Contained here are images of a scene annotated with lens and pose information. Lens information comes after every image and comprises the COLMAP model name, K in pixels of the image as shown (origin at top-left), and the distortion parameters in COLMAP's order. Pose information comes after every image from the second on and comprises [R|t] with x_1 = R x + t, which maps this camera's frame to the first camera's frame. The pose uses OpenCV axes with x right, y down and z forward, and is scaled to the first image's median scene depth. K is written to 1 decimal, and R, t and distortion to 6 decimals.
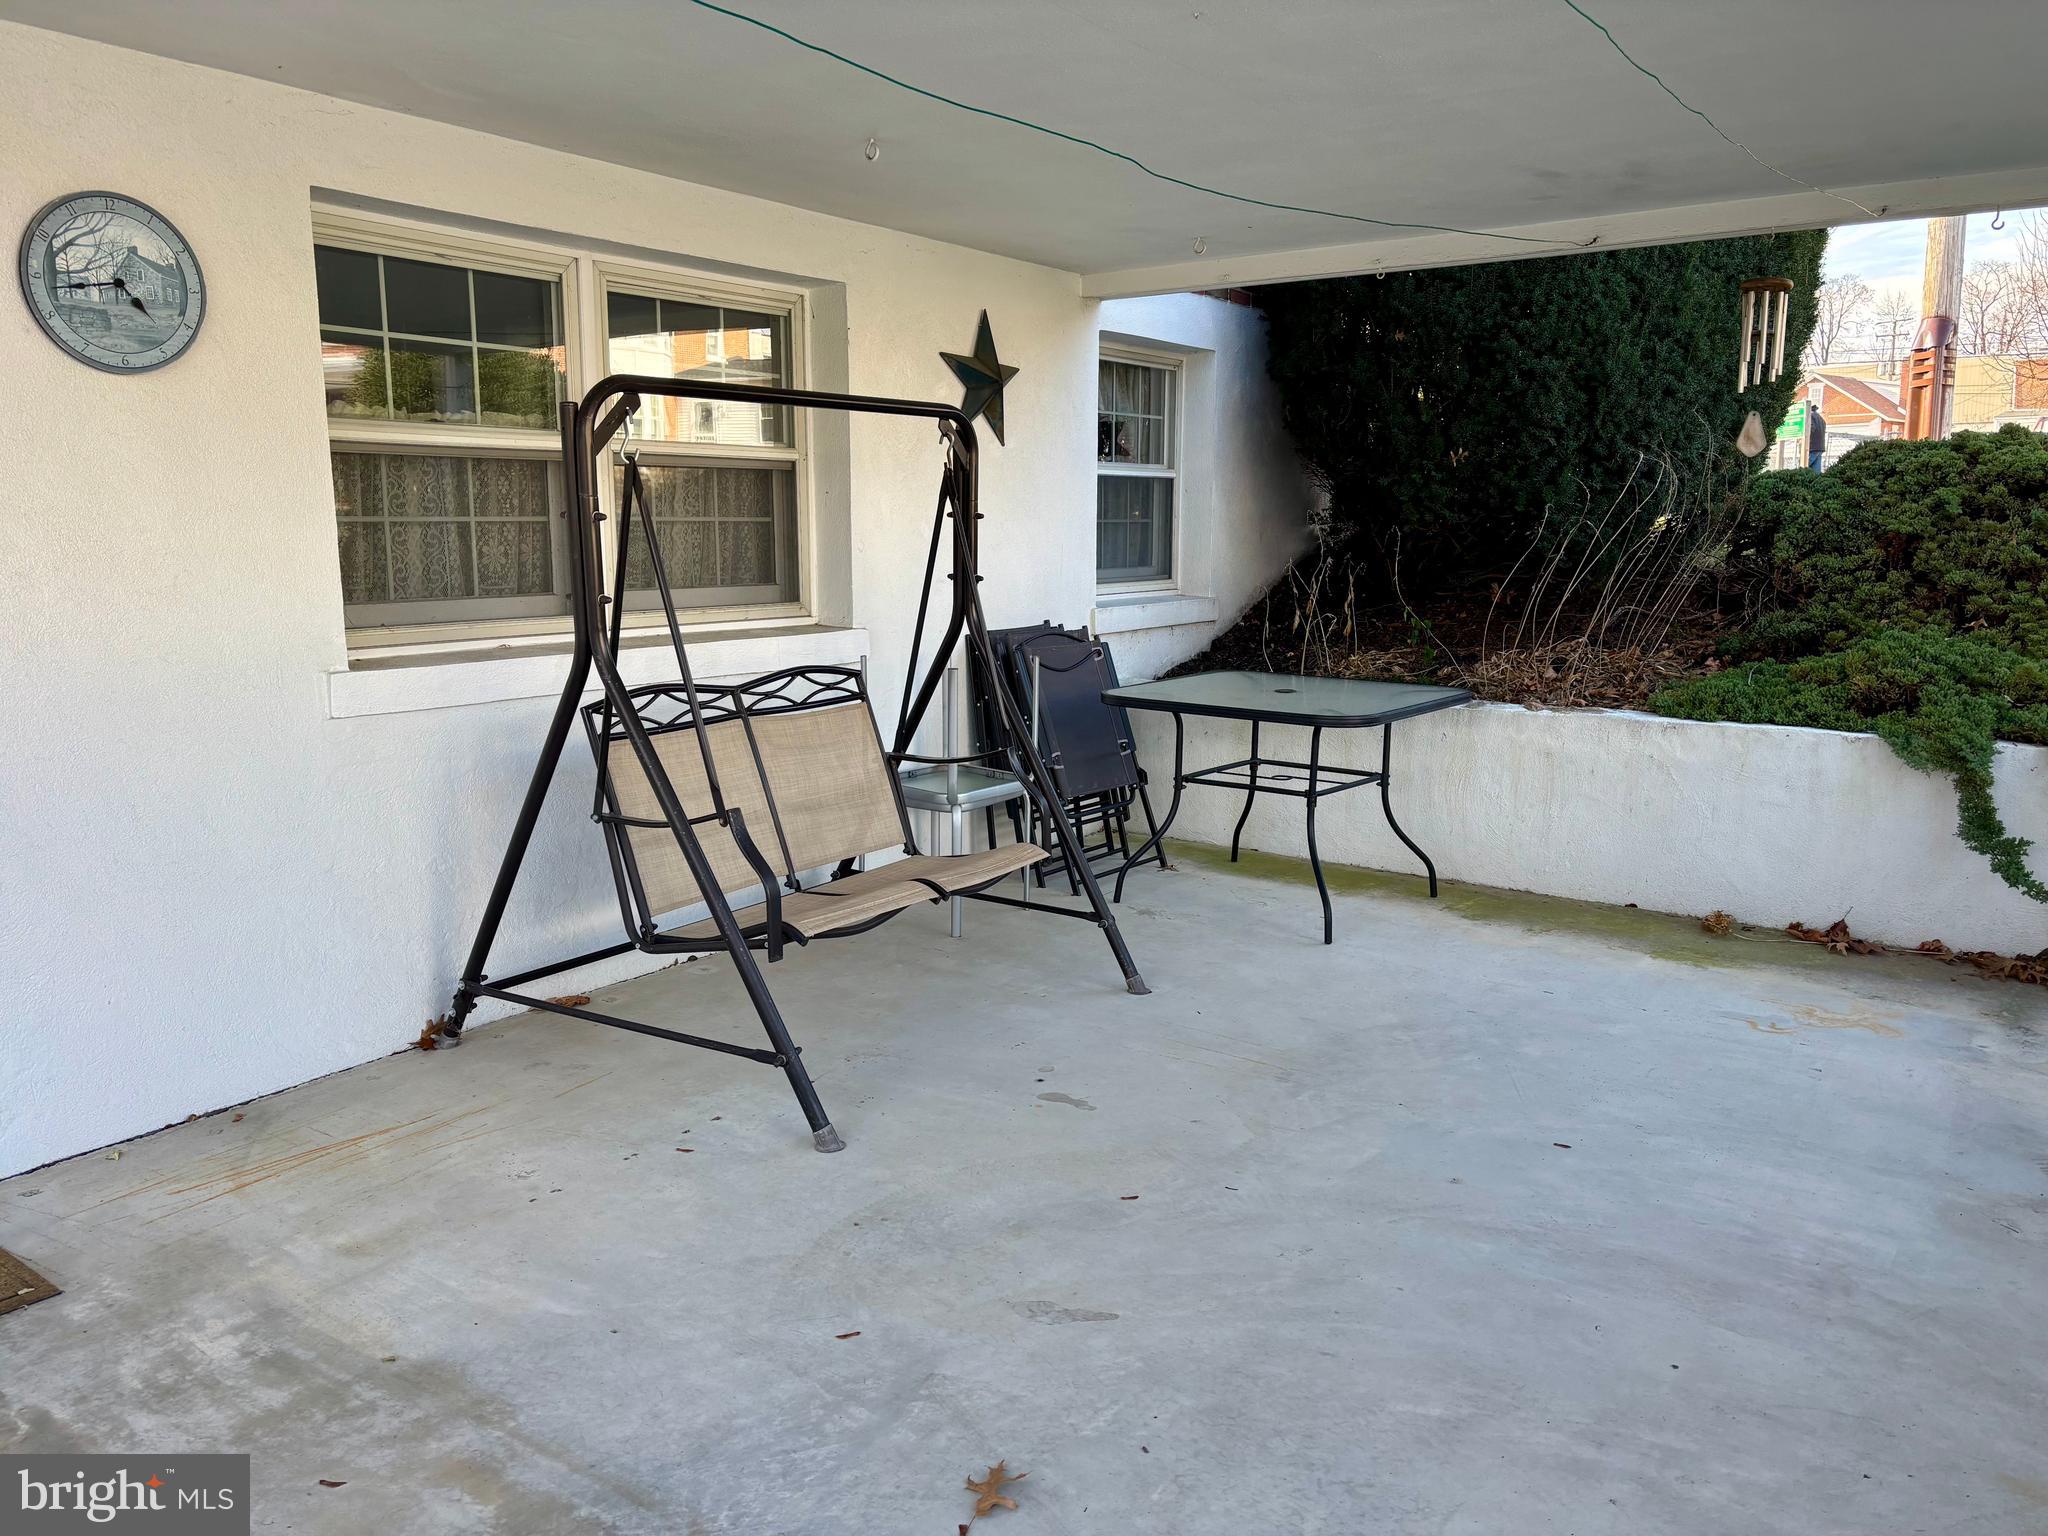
lens RADIAL K [[1552.6, 0, 1029.7], [0, 1552.6, 777.1], [0, 0, 1]] dist [0.025664, -0.006013]
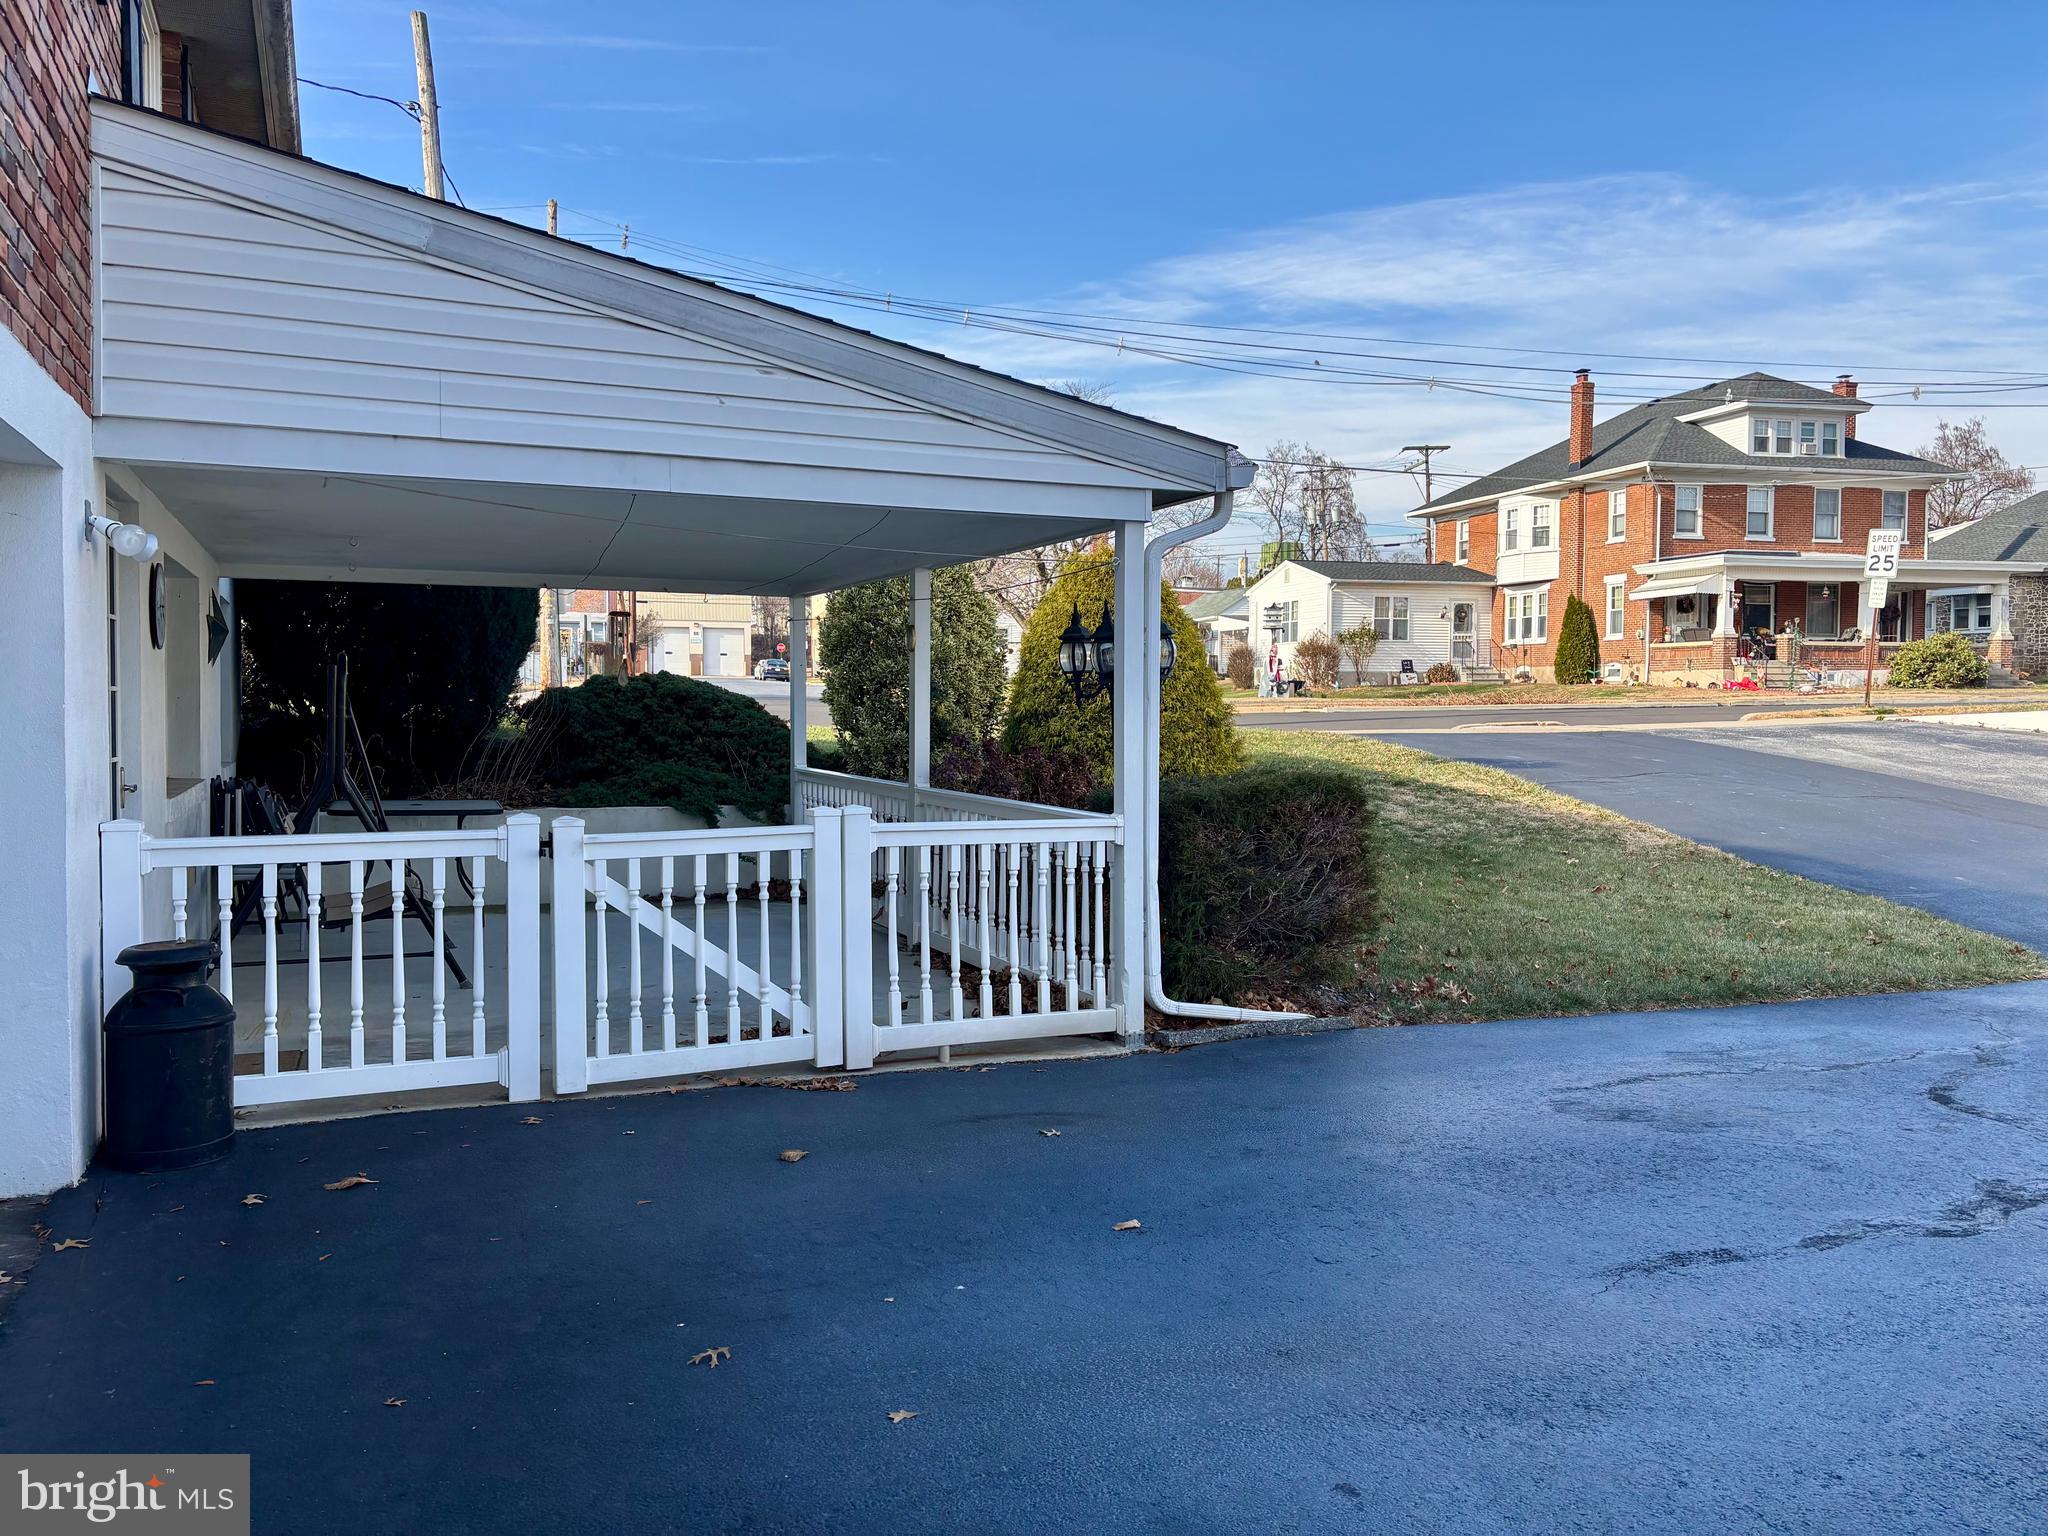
lens RADIAL K [[1552.6, 0, 1044.6], [0, 1552.6, 763.5], [0, 0, 1]] dist [0.025664, -0.006013]
pose [[0.510843, -0.034033, 0.859000, -1.025834], [0.139164, 0.989311, -0.043564, 0.077995], [-0.848335, 0.141796, 0.510119, -0.579245]]
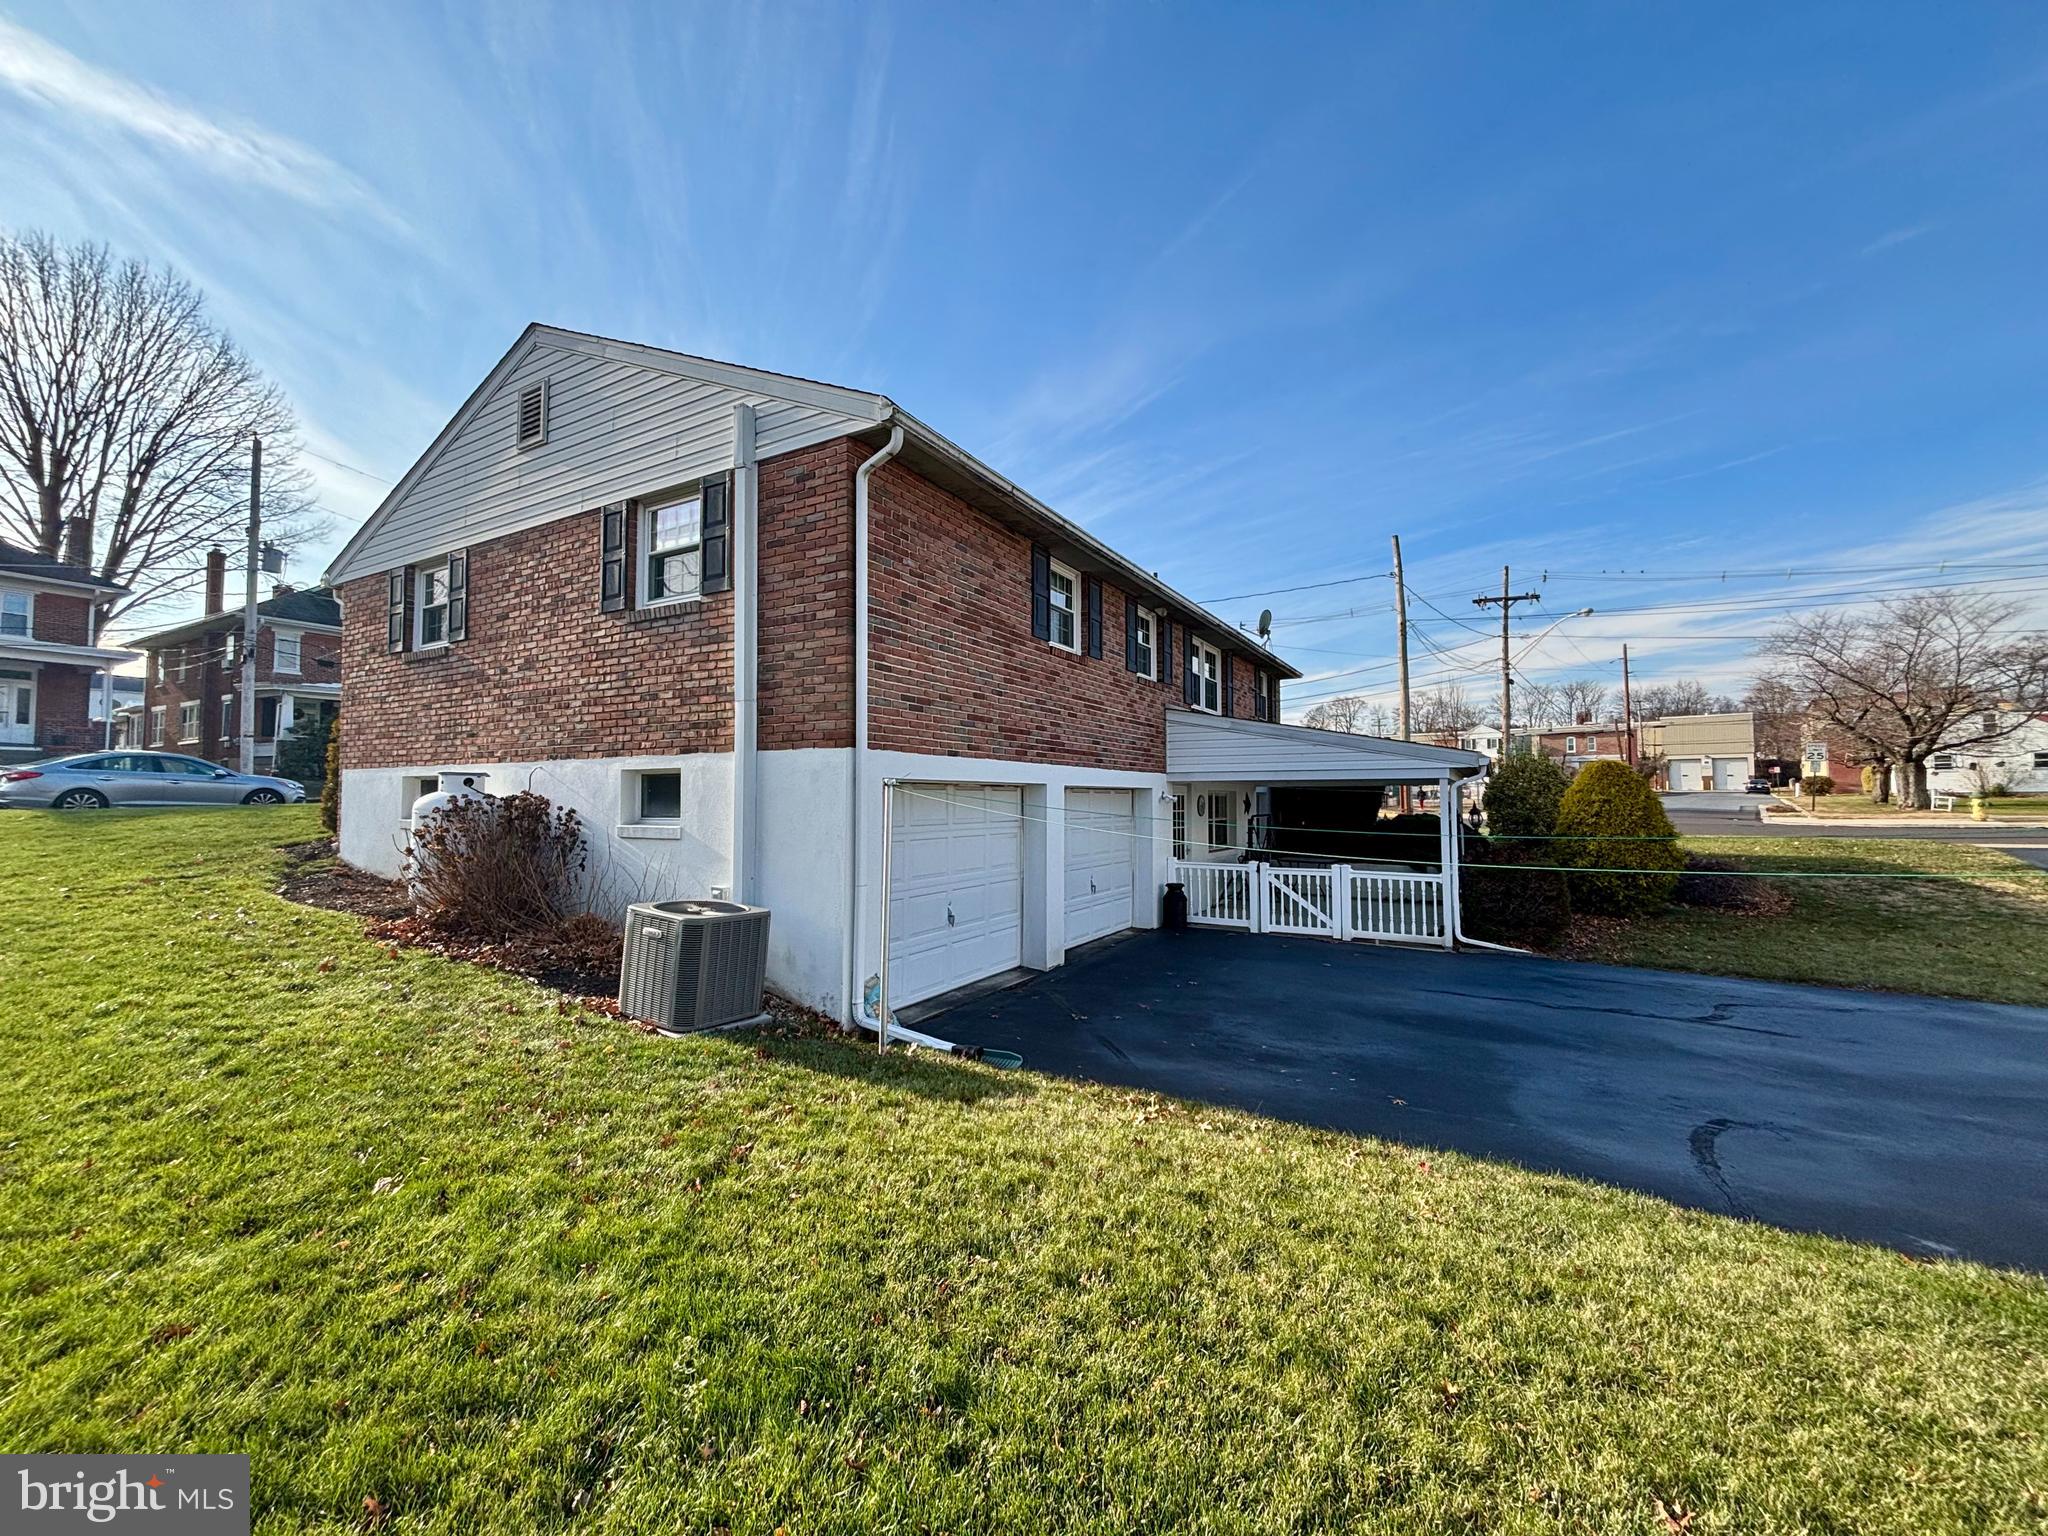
lens RADIAL K [[832.7, 0, 1004.3], [0, 832.7, 764.2], [0, 0, 1]] dist [0.005780, -0.000096]
pose [[0.997136, 0.001746, 0.075606, -1.151739], [0.014147, 0.977778, -0.209163, 0.221038], [-0.074291, 0.209634, 0.974954, -1.928905]]
